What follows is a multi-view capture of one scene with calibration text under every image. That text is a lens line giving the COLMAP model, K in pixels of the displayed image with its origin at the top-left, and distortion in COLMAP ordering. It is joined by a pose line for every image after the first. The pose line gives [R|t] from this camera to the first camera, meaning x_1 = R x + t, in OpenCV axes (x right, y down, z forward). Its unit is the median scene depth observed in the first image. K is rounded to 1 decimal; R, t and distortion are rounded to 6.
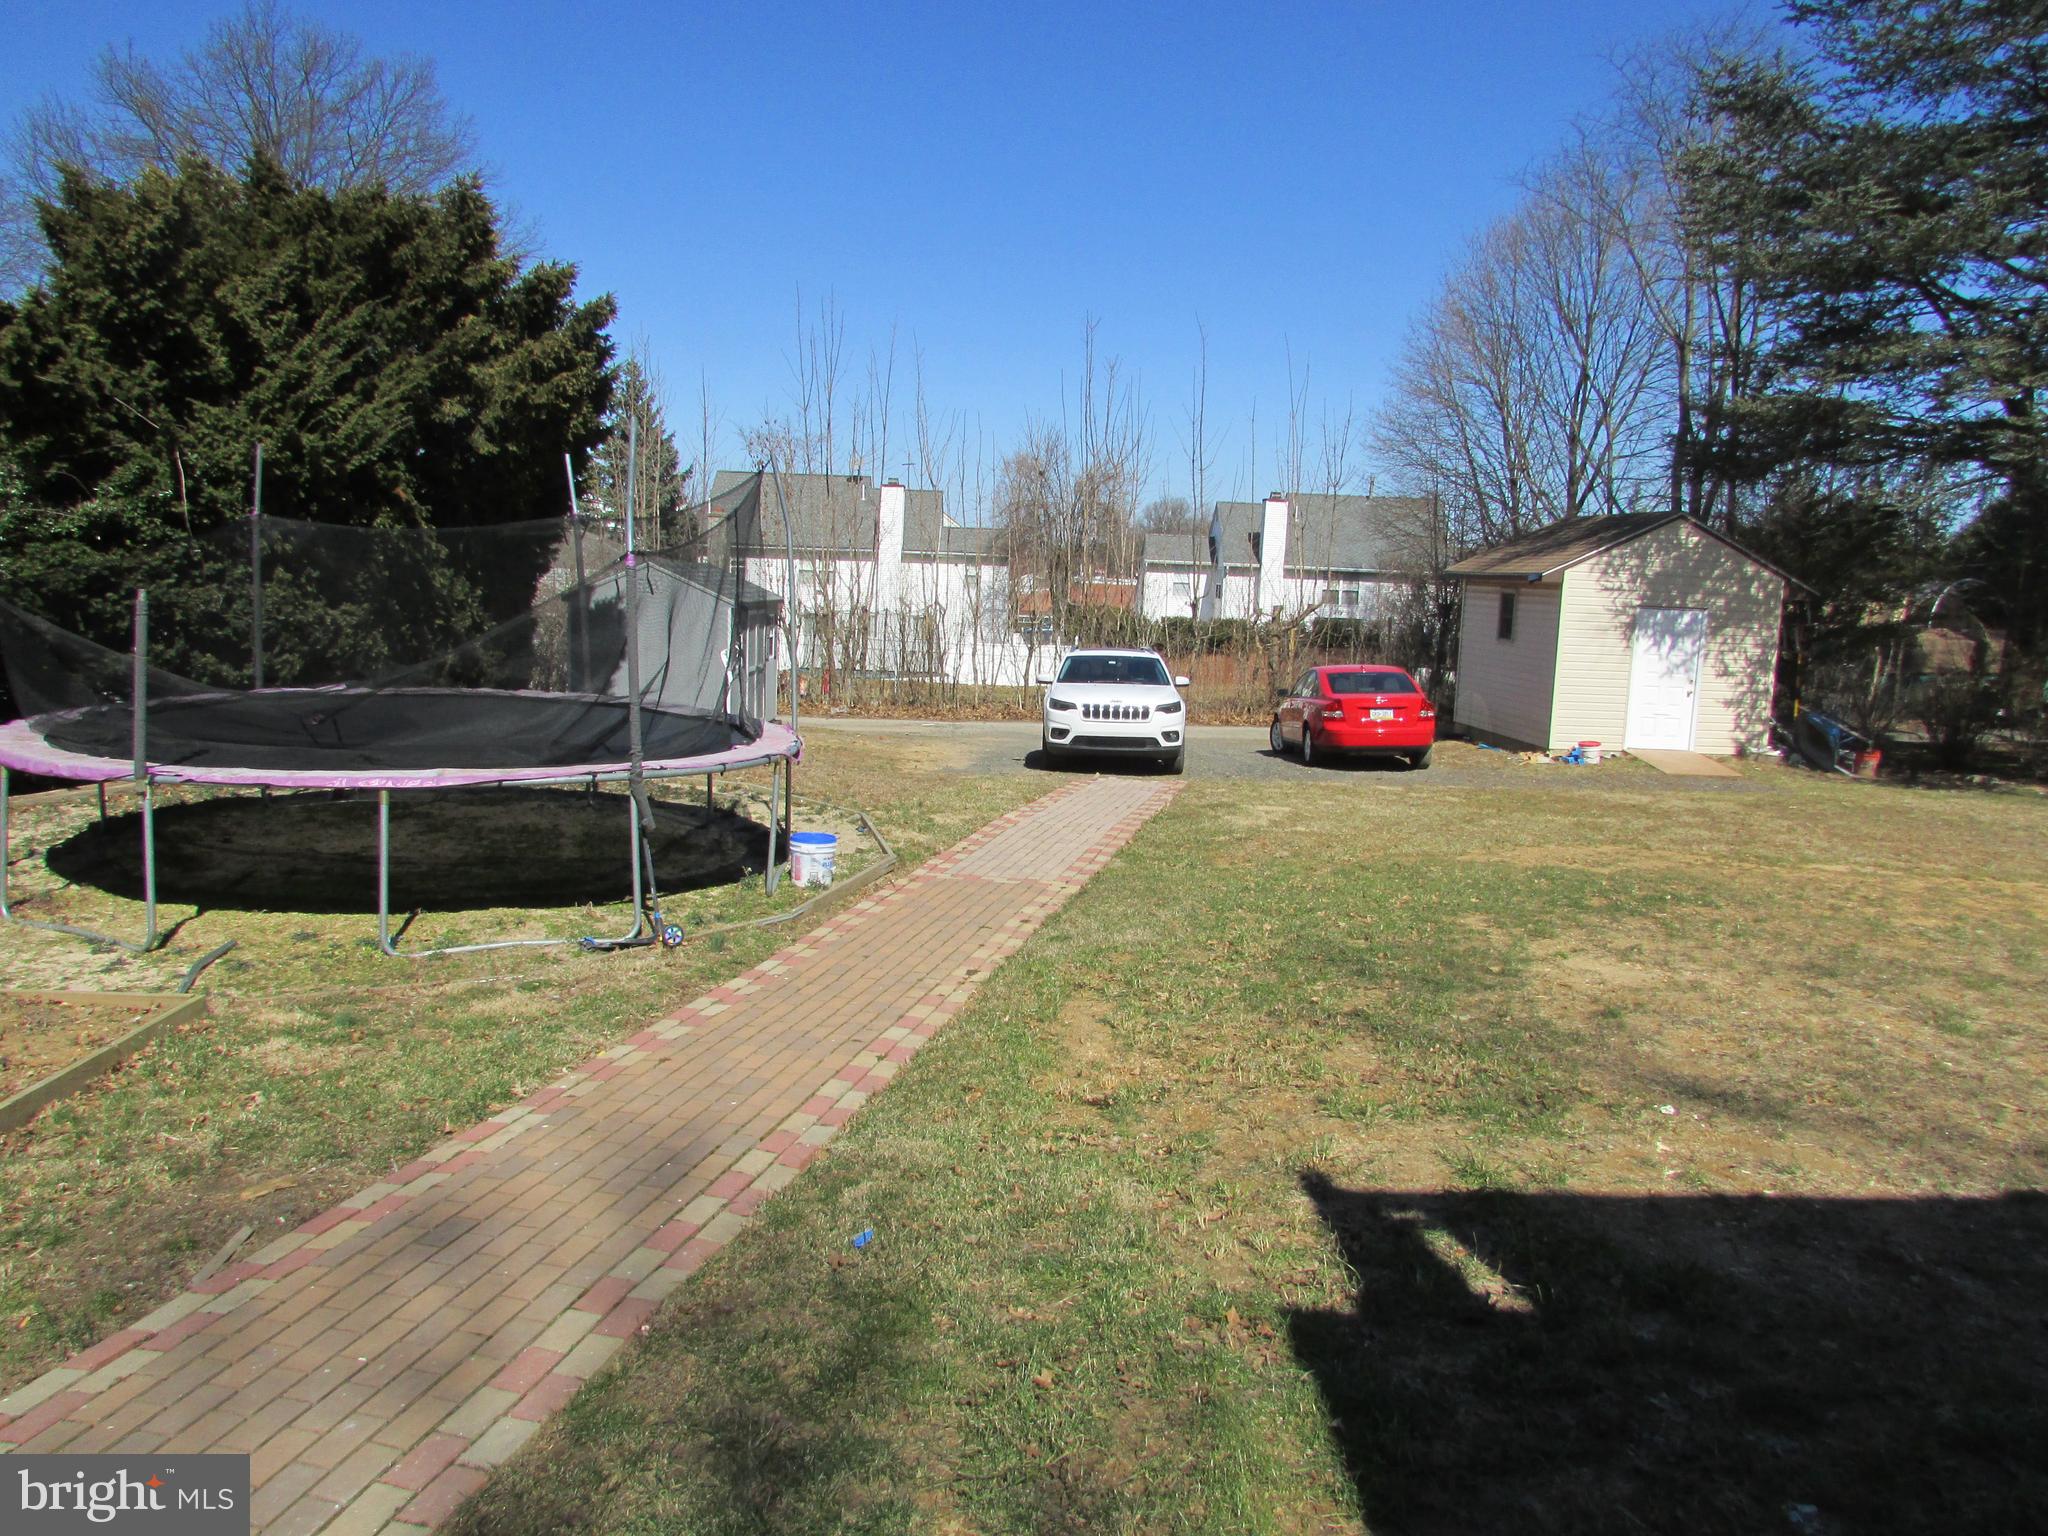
lens RADIAL K [[1458.7, 0, 1030.1], [0, 1458.7, 771.5], [0, 0, 1]] dist [-0.028005, 0.010678]
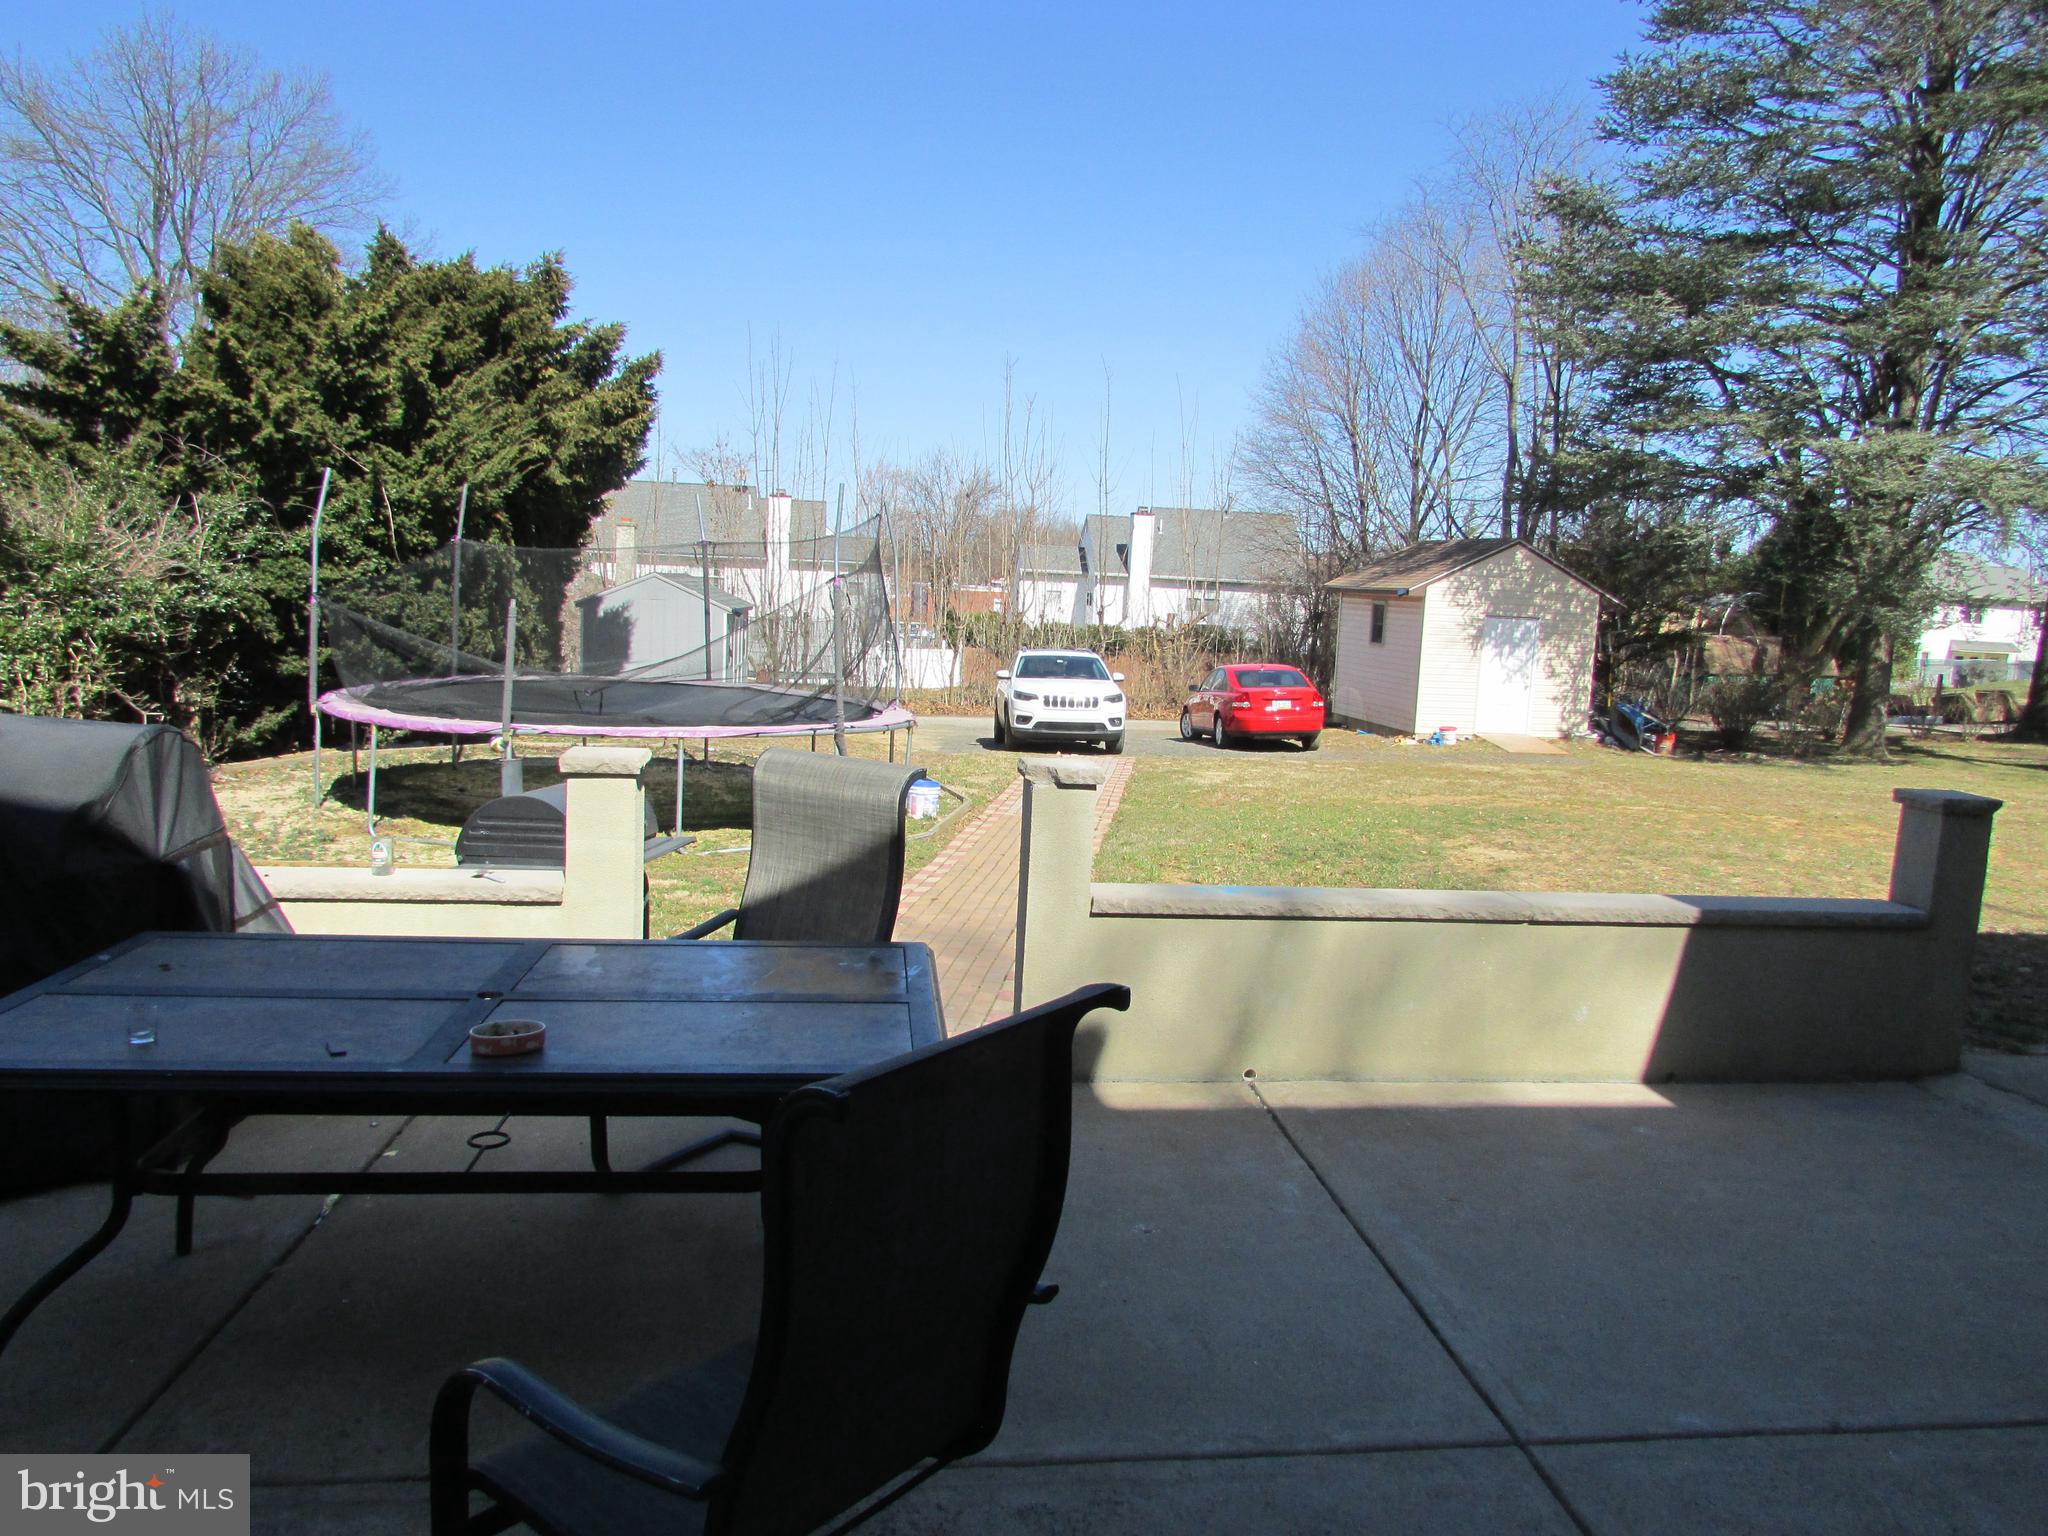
lens RADIAL K [[1471.9, 0, 1024.0], [0, 1471.9, 768.0], [0, 0, 1]] dist [-0.022332, 0.006818]
pose [[0.994433, -0.005546, 0.105224, -0.095019], [0.006275, 0.999959, -0.006599, 0.019152], [-0.105183, 0.007223, 0.994427, -0.181356]]
